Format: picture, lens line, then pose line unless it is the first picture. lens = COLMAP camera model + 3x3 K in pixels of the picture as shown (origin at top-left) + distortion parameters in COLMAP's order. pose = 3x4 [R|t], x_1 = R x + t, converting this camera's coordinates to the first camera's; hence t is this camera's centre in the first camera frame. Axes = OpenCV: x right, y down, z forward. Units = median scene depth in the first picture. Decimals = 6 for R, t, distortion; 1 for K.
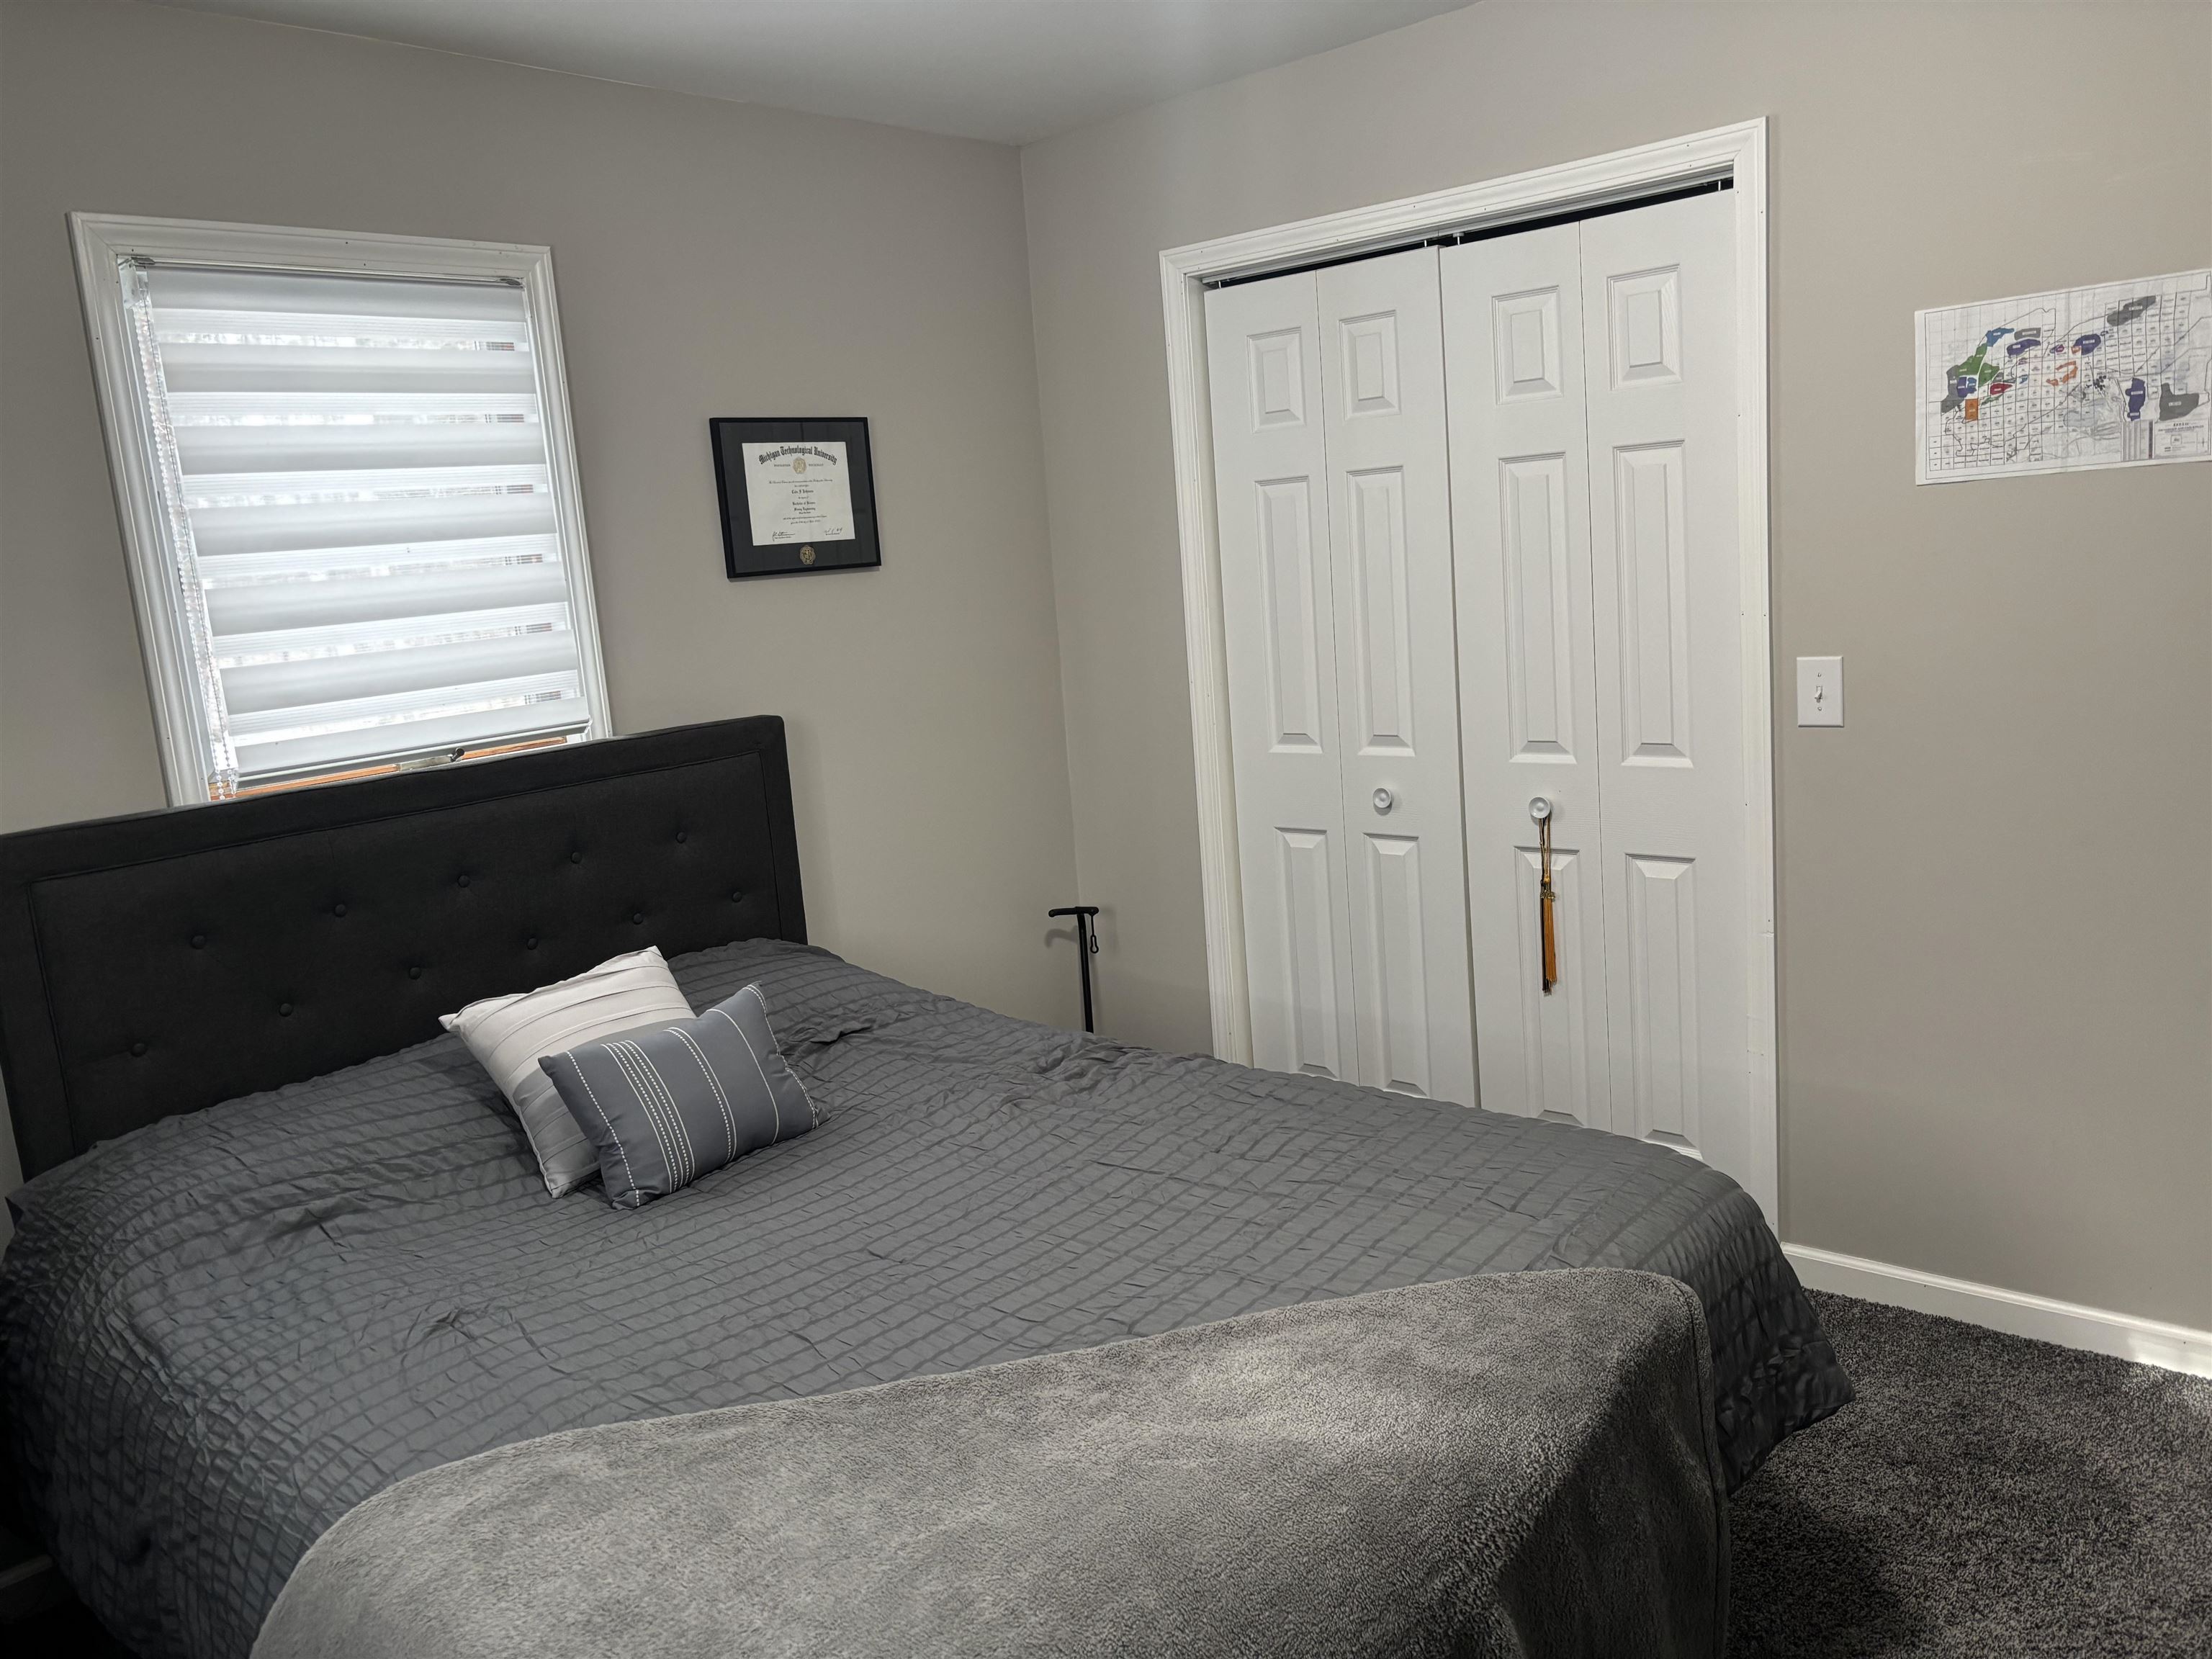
lens RADIAL K [[1648.7, 0, 1093.6], [0, 1648.7, 827.4], [0, 0, 1]] dist [0.060226, -0.066891]
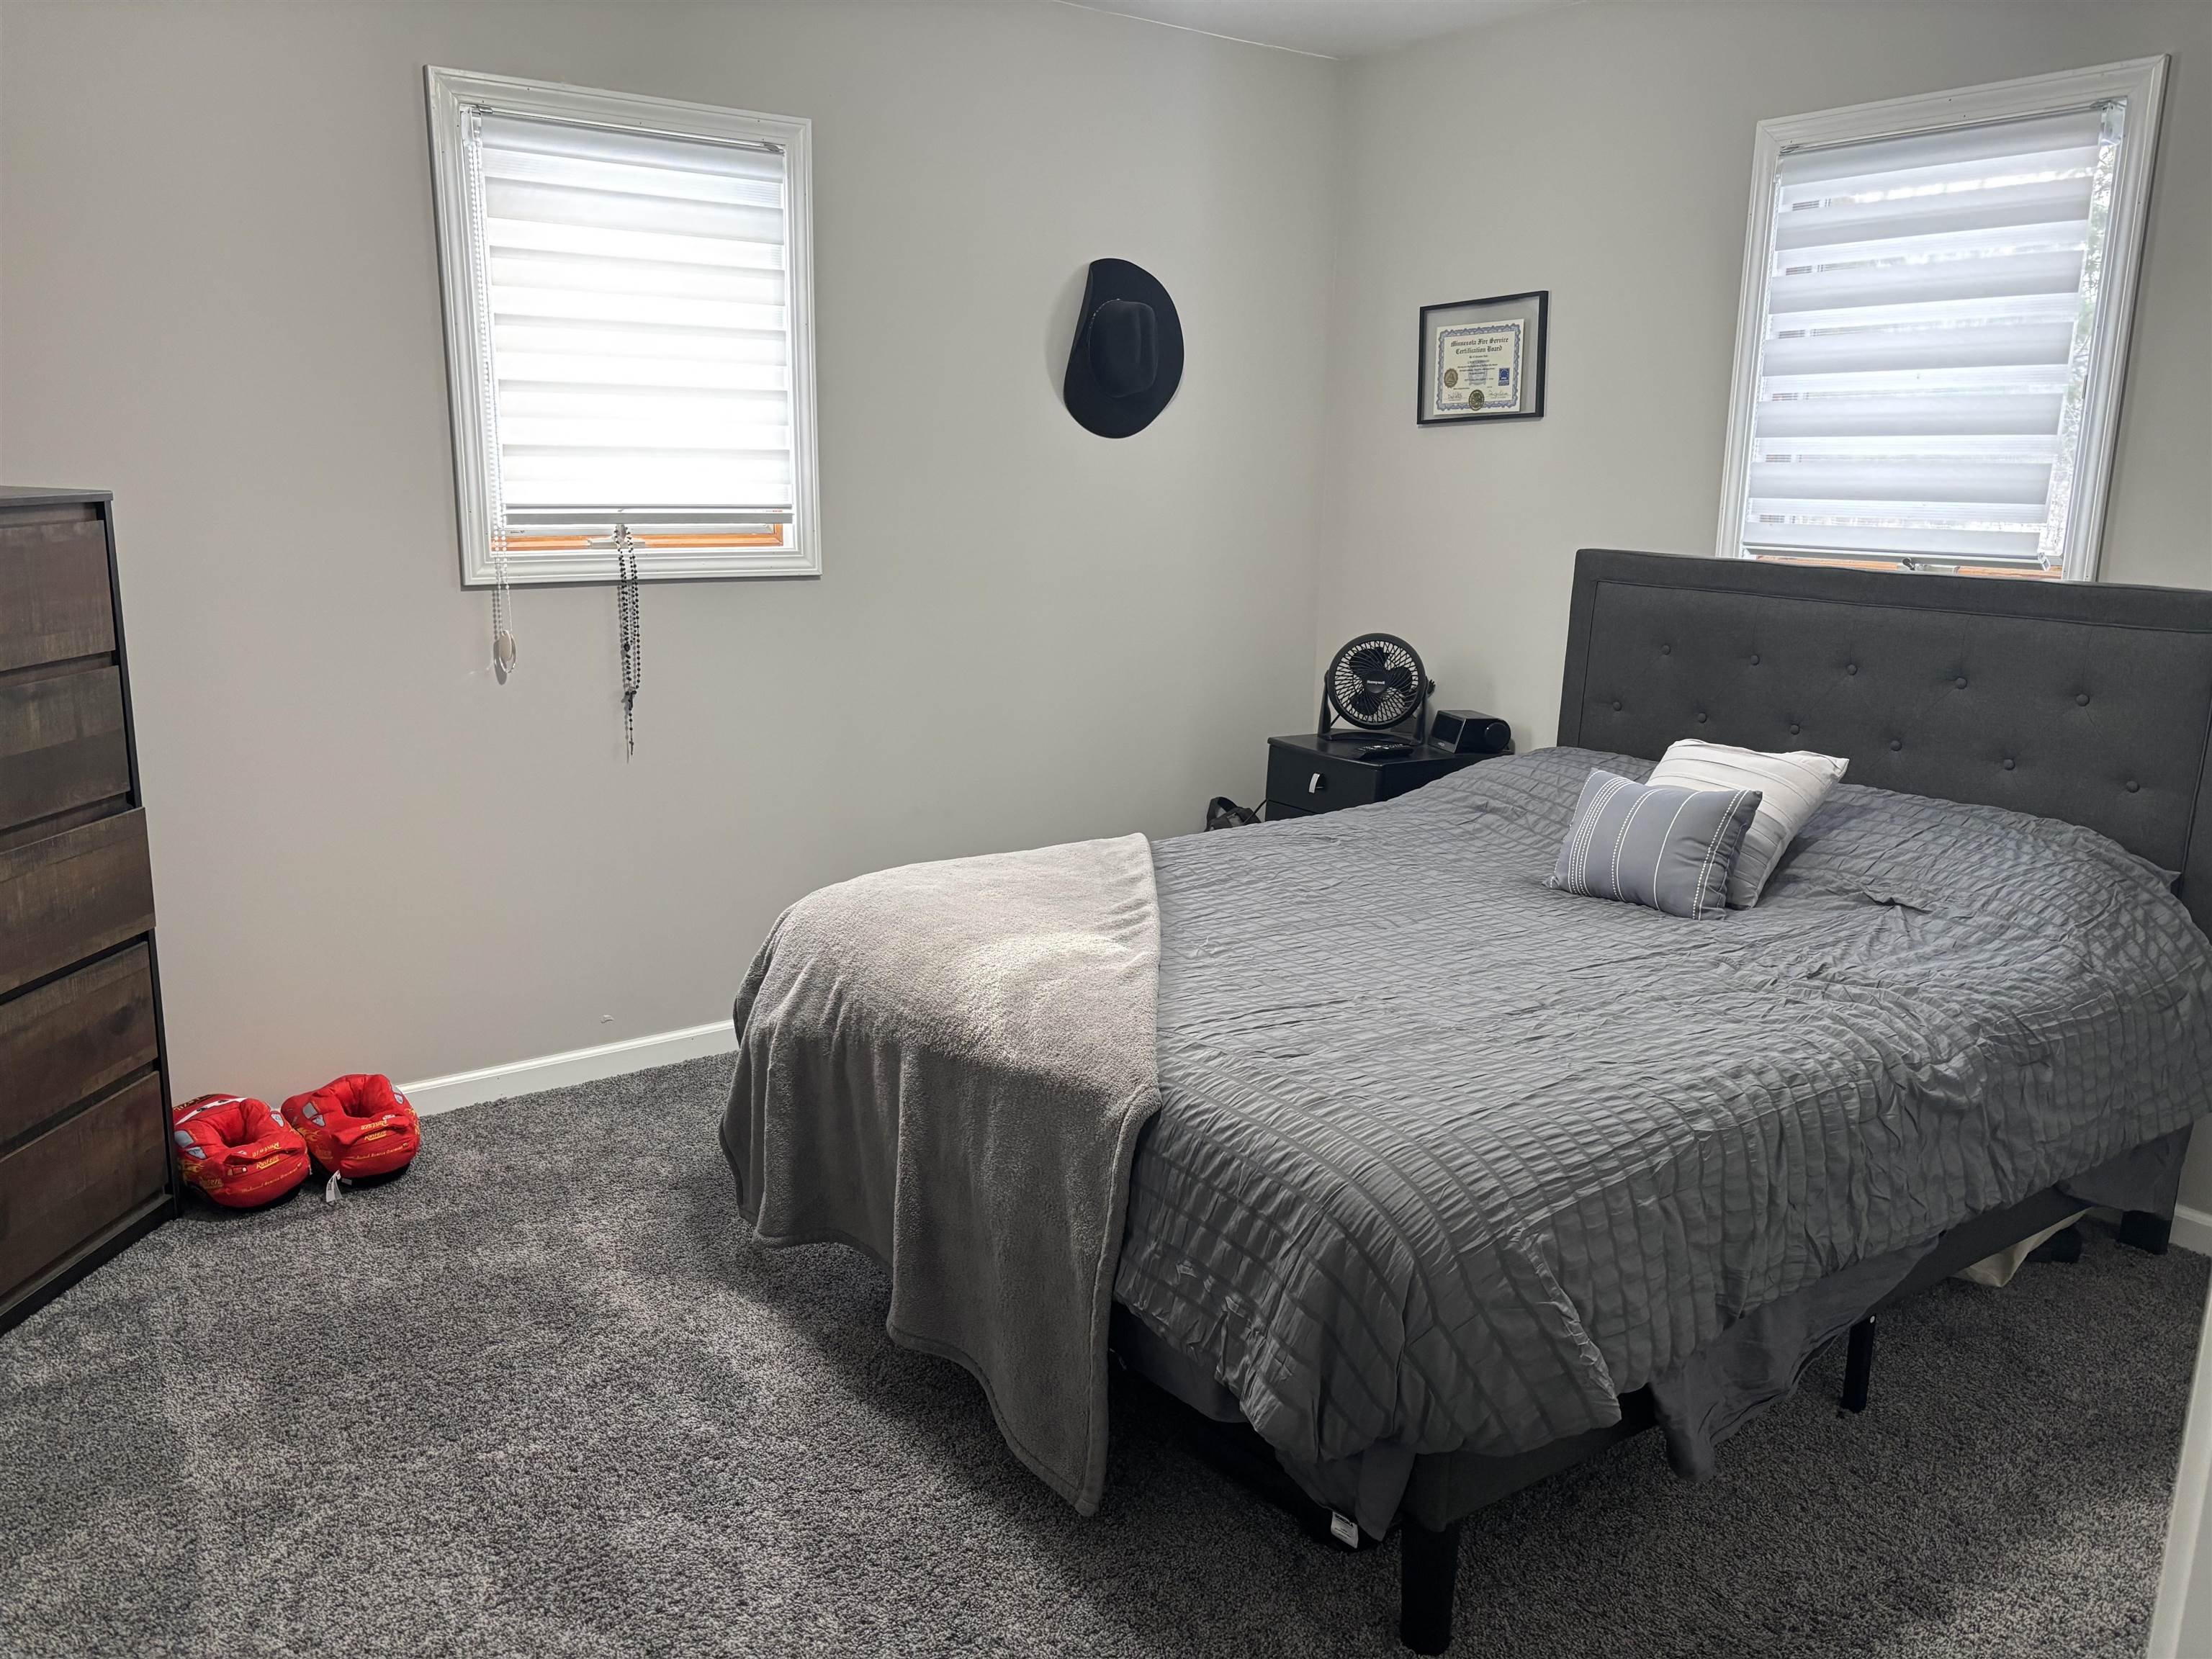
lens RADIAL K [[1648.7, 0, 1093.6], [0, 1648.7, 827.4], [0, 0, 1]] dist [0.060226, -0.066891]
pose [[-0.239571, 0.299338, -0.923581, 0.953319], [-0.155772, 0.927109, 0.340887, -0.199256], [0.958301, 0.225535, -0.175481, 0.798536]]
